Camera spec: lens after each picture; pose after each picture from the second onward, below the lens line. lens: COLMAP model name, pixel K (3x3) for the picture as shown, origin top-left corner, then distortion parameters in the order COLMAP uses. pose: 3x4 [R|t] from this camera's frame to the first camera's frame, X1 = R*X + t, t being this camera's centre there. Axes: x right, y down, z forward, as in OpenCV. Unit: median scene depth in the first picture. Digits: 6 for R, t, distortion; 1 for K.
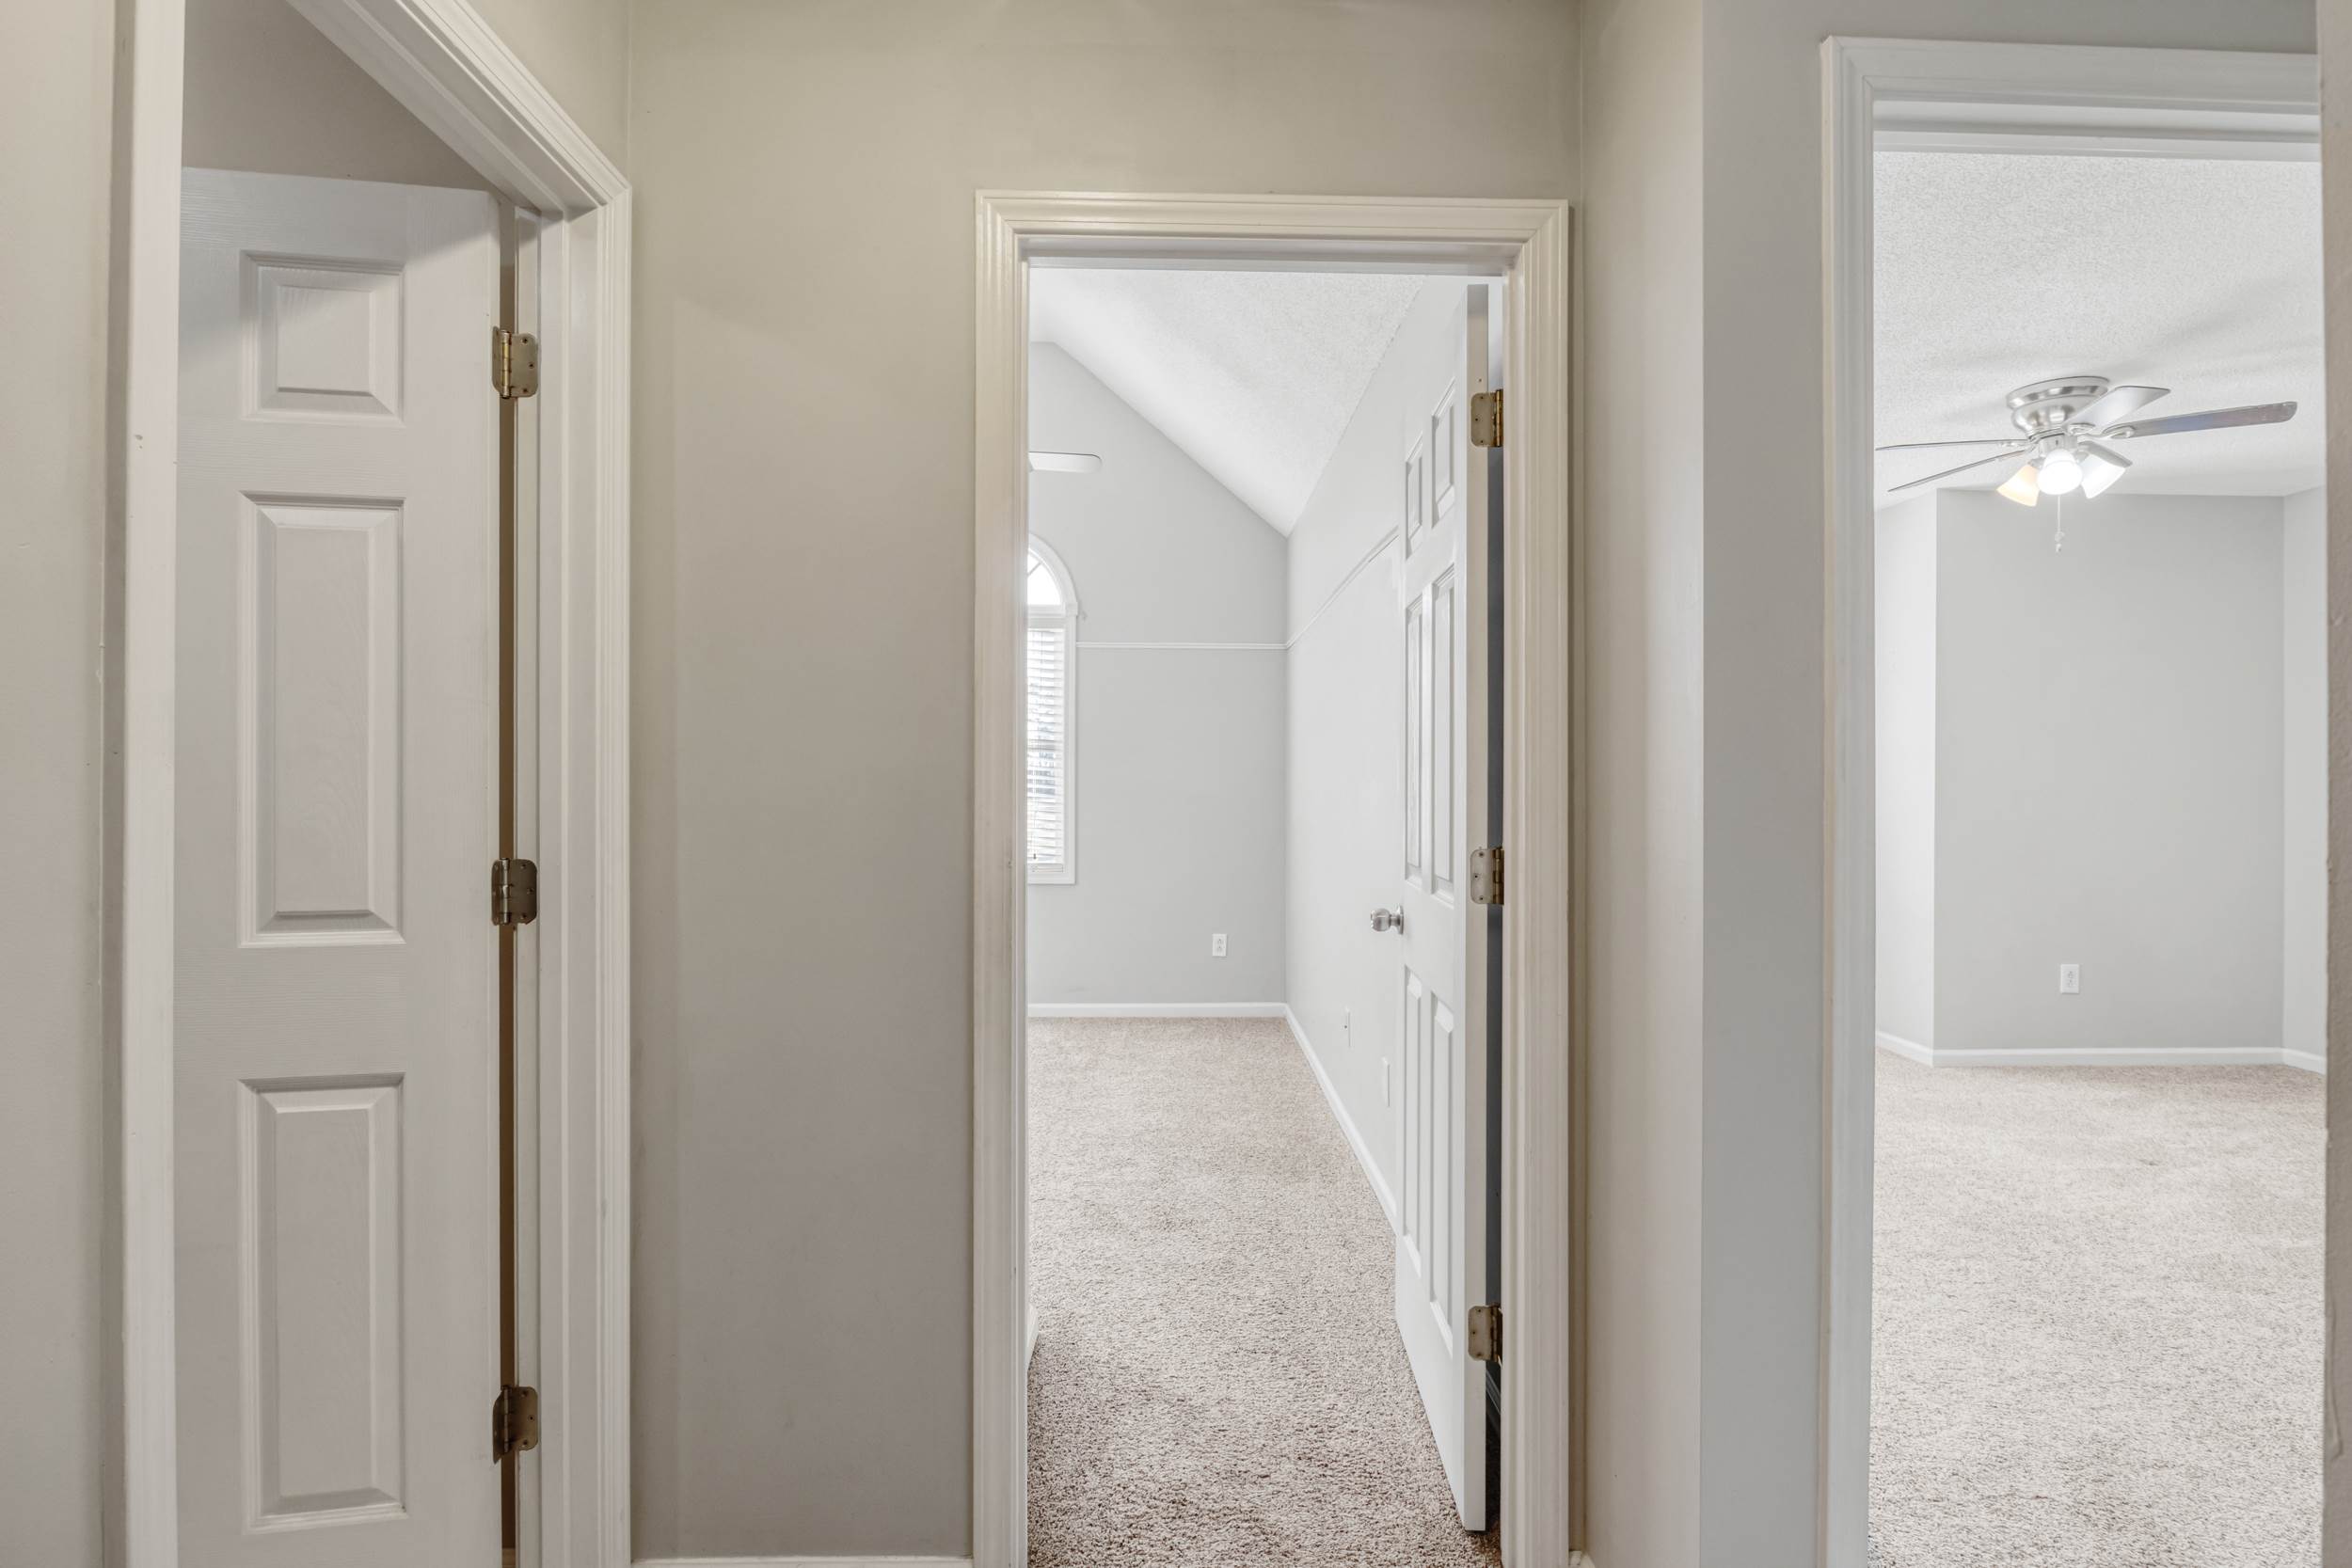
lens RADIAL K [[1192.6, 0, 1188.3], [0, 1192.6, 770.7], [0, 0, 1]] dist [-0.005665, -0.001658]
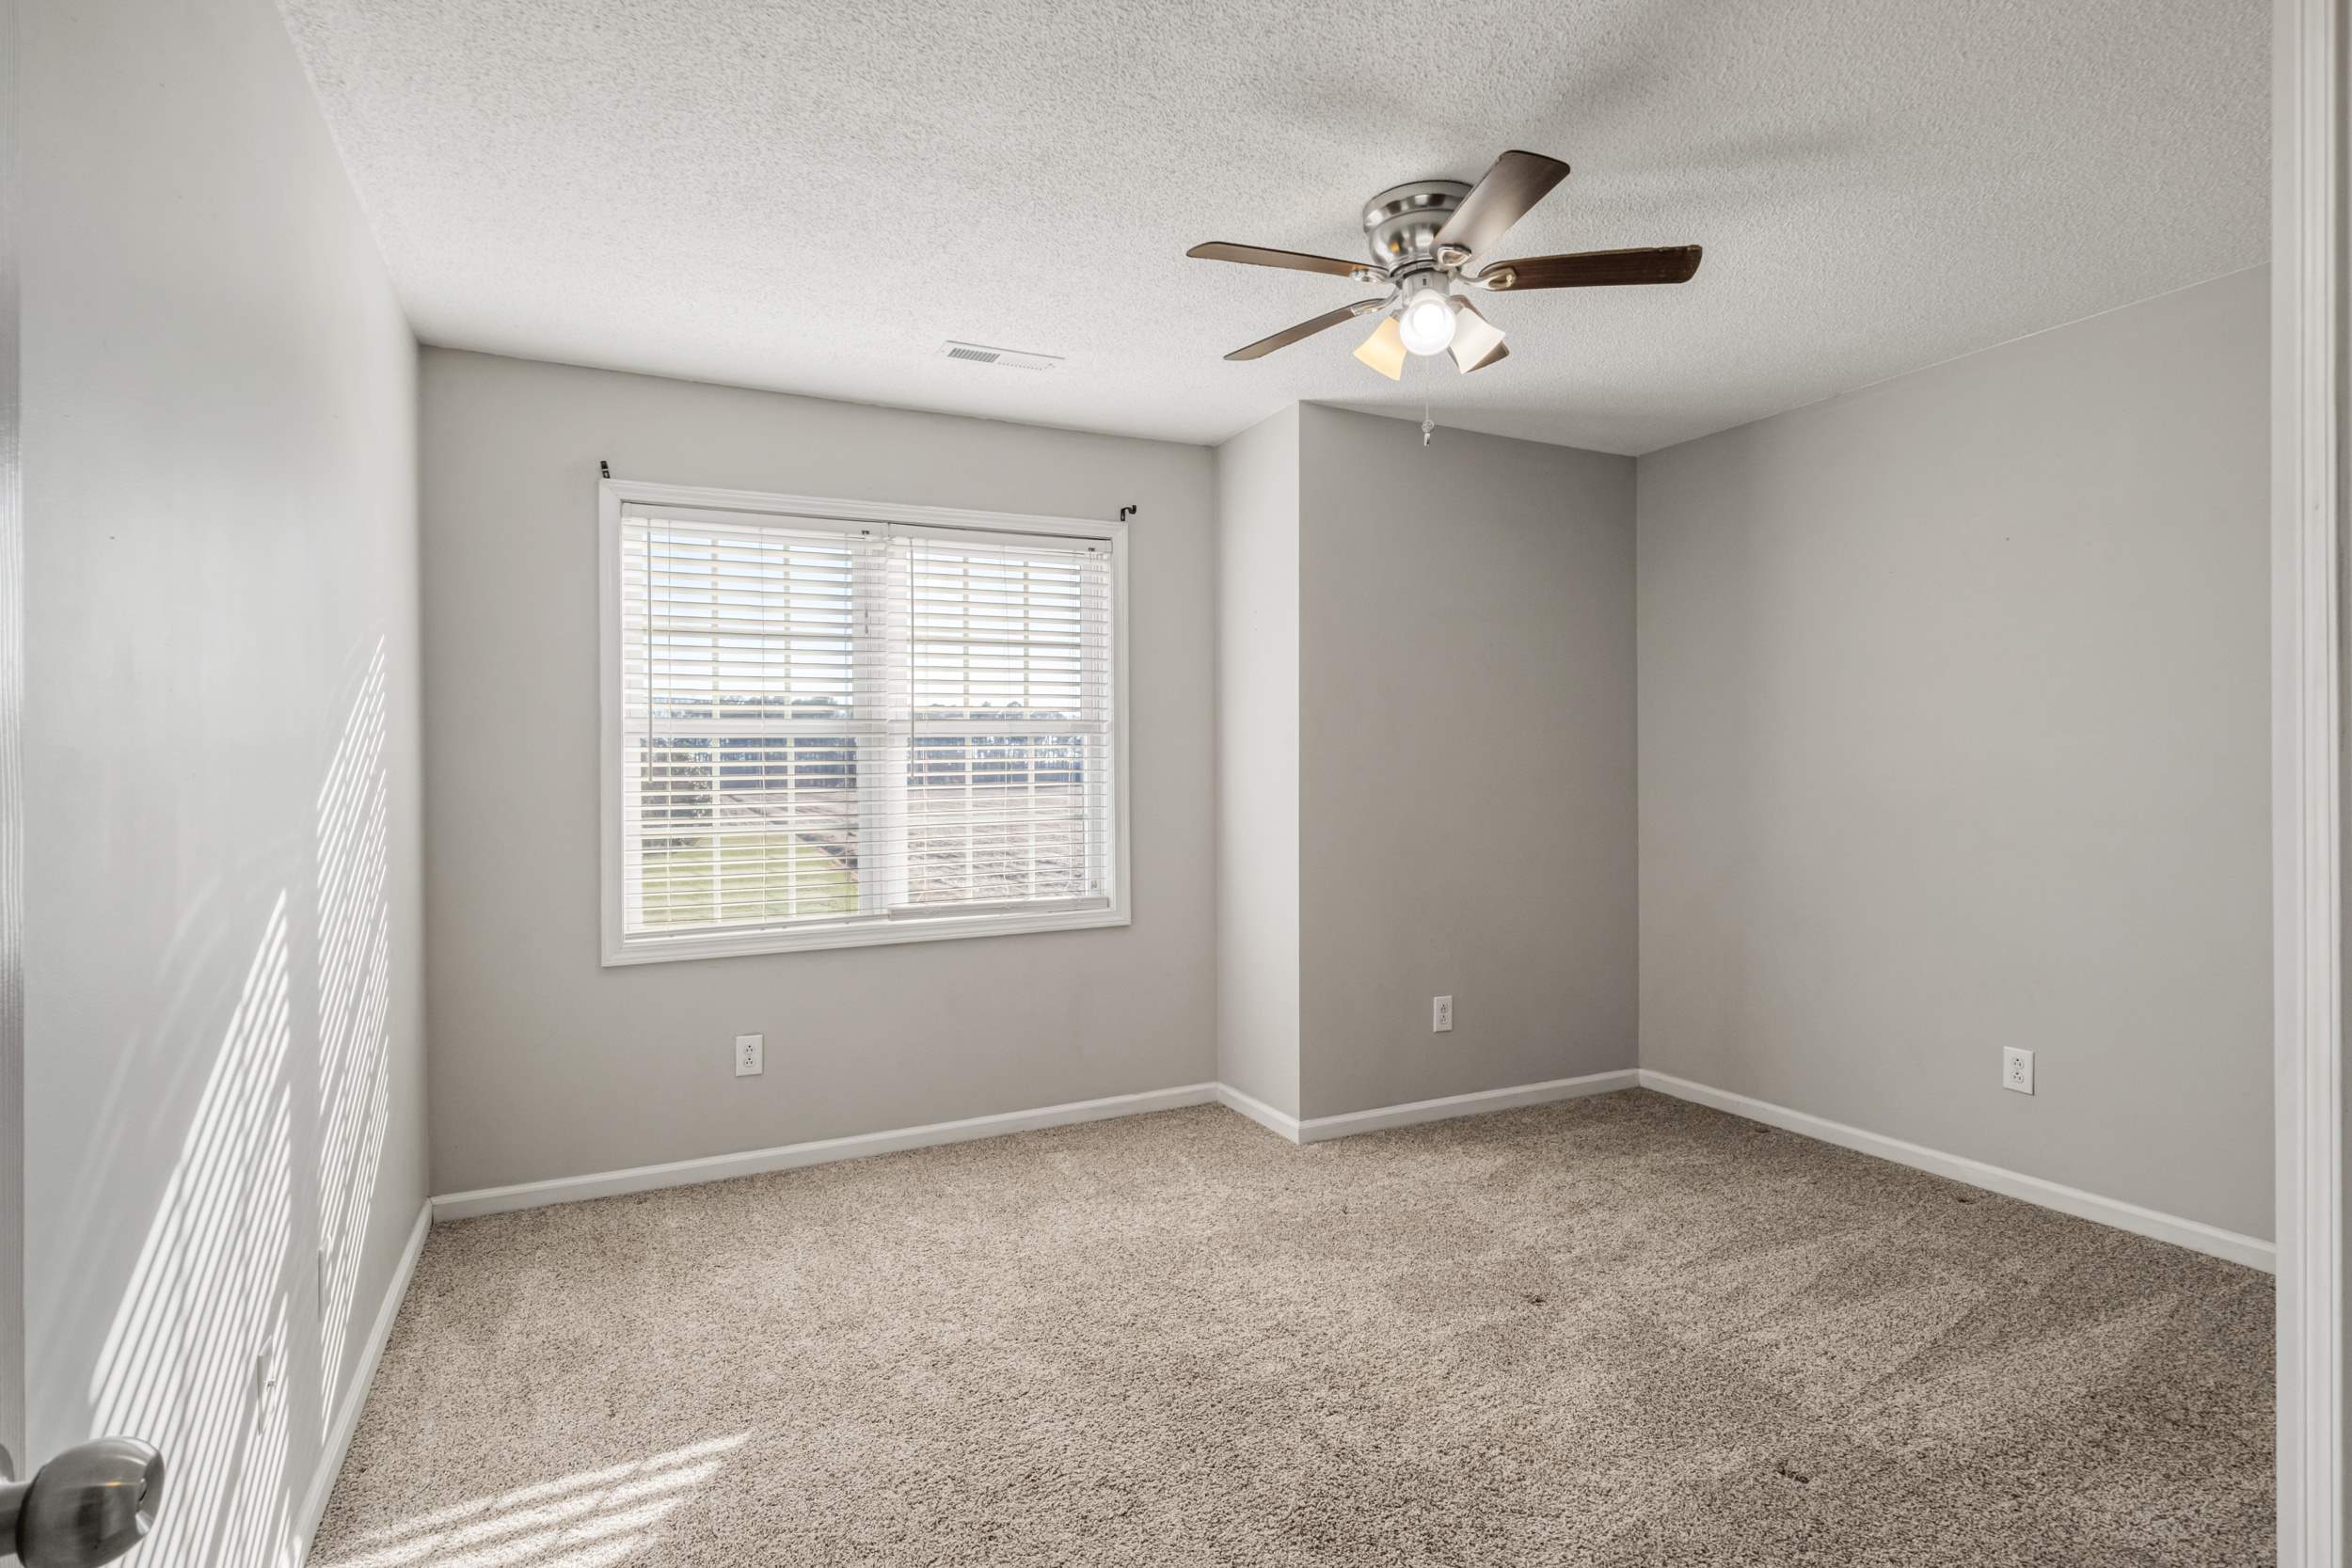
lens RADIAL K [[1192.6, 0, 1188.3], [0, 1192.6, 770.7], [0, 0, 1]] dist [-0.005665, -0.001658]
pose [[0.908843, -0.008537, 0.417051, 0.317973], [0.006977, 0.999962, 0.005265, -0.000147], [-0.417080, -0.001876, 0.908868, 0.431122]]
